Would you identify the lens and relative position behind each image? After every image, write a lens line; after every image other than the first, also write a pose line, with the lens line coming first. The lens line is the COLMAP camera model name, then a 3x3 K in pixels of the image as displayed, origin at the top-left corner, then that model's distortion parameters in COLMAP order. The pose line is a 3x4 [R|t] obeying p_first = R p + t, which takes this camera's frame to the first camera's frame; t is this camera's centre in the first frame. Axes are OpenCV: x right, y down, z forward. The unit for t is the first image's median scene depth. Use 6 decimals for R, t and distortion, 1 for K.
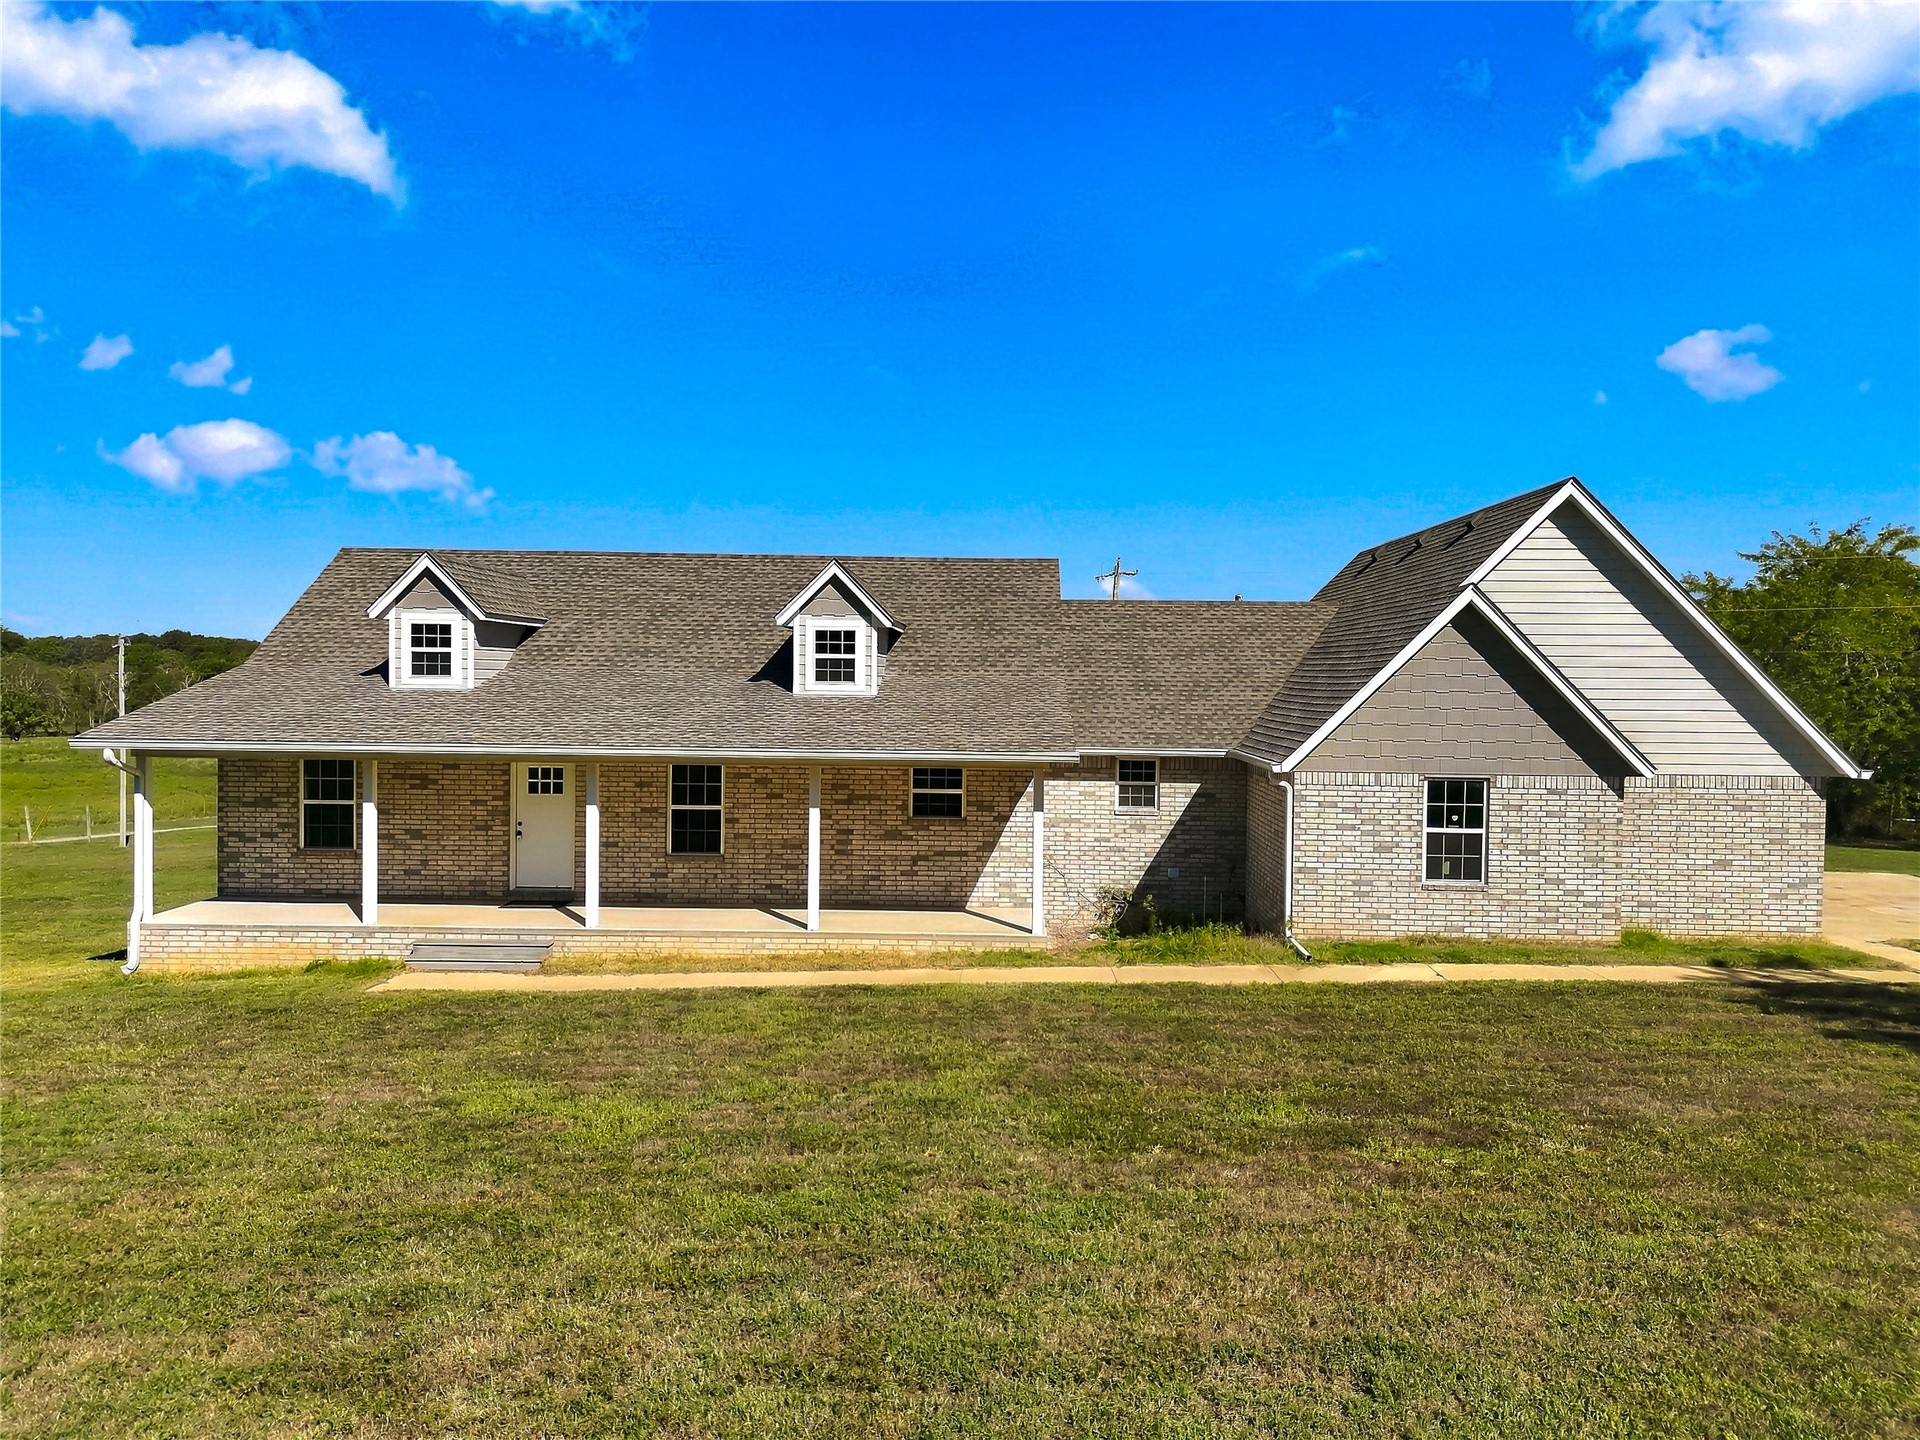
lens RADIAL K [[1356.6, 0, 969.0], [0, 1356.6, 718.1], [0, 0, 1]] dist [0.075361, -0.070138]
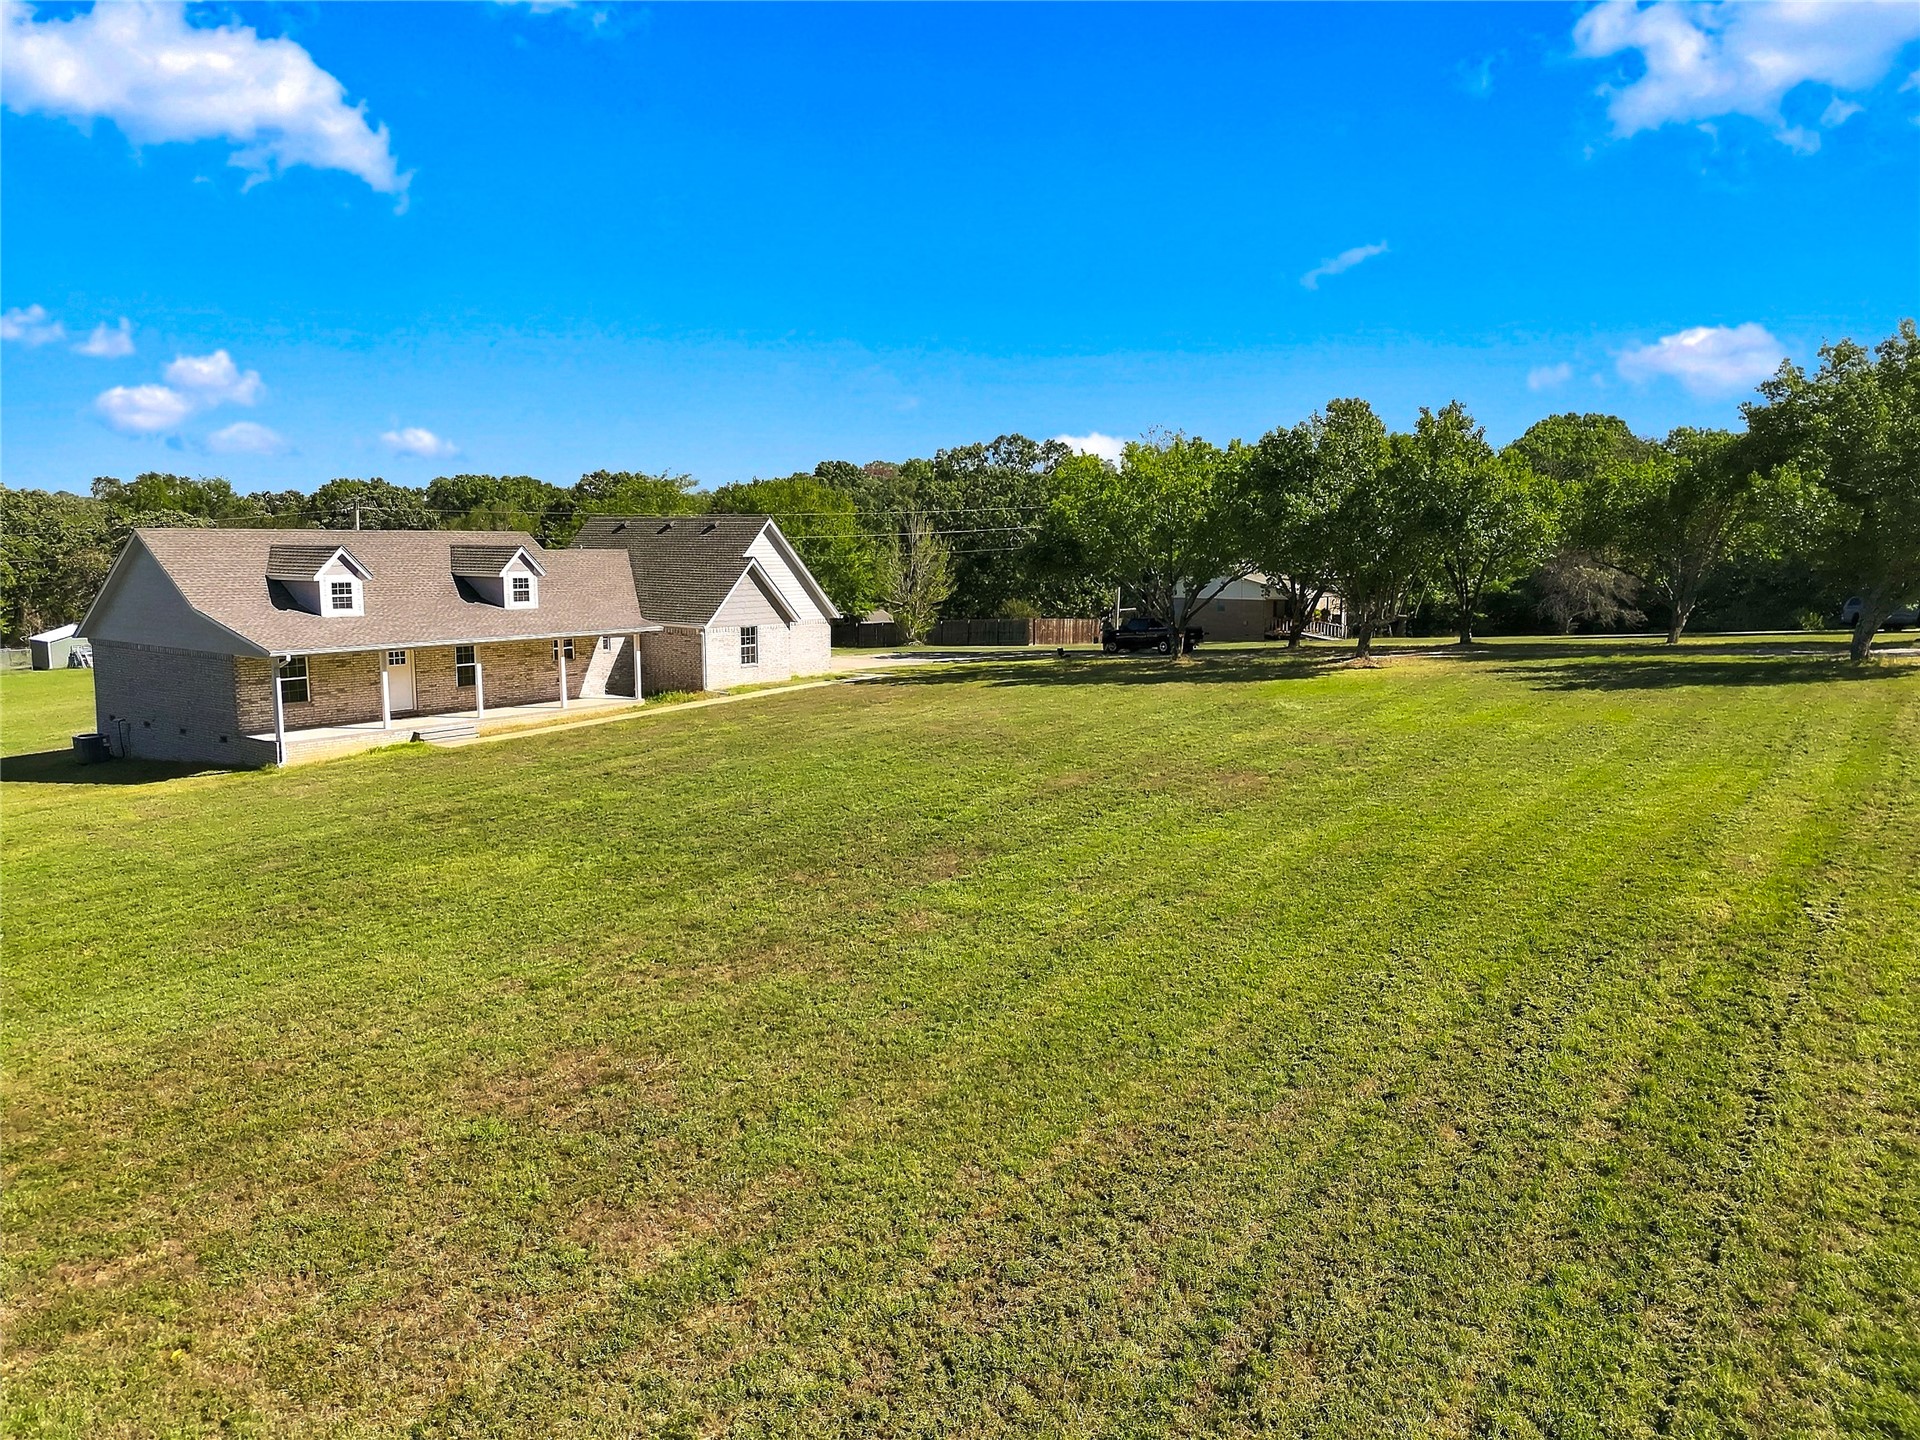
lens RADIAL K [[1356.6, 0, 976.5], [0, 1356.6, 714.6], [0, 0, 1]] dist [0.075361, -0.070138]
pose [[0.568919, -0.118641, 0.813791, -1.509628], [0.030097, 0.991880, 0.123564, -0.097620], [-0.821842, -0.045806, 0.567870, -0.872924]]
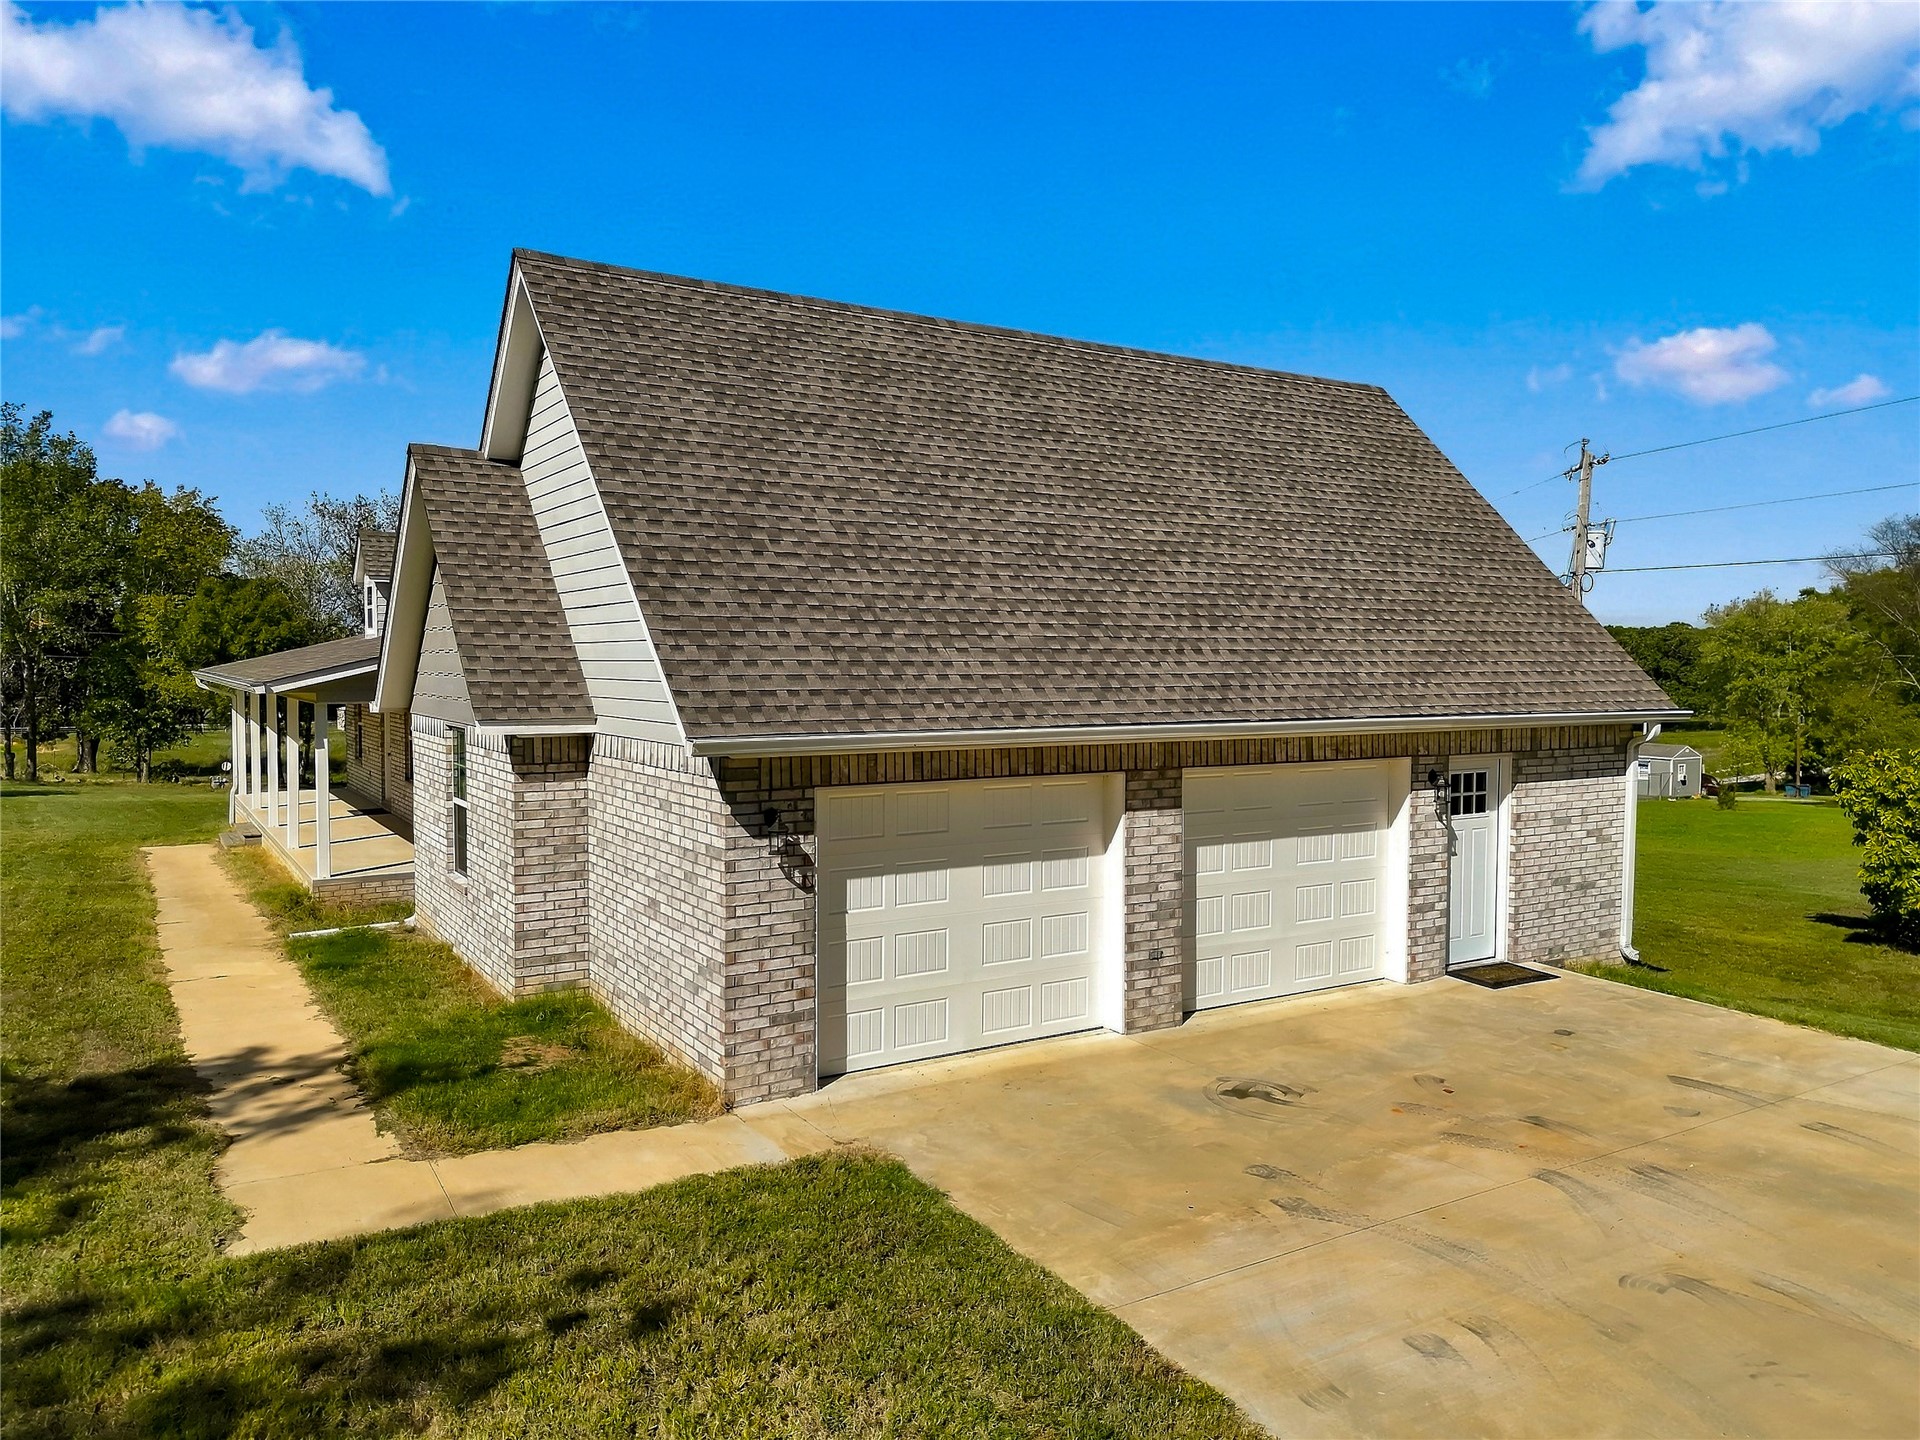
lens RADIAL K [[1356.6, 0, 955.9], [0, 1356.6, 726.7], [0, 0, 1]] dist [0.075361, -0.070138]
pose [[0.555466, 0.030935, -0.830964, 0.985292], [-0.023034, 0.999497, 0.021811, 0.020895], [0.831220, 0.007025, 0.555899, 0.759879]]
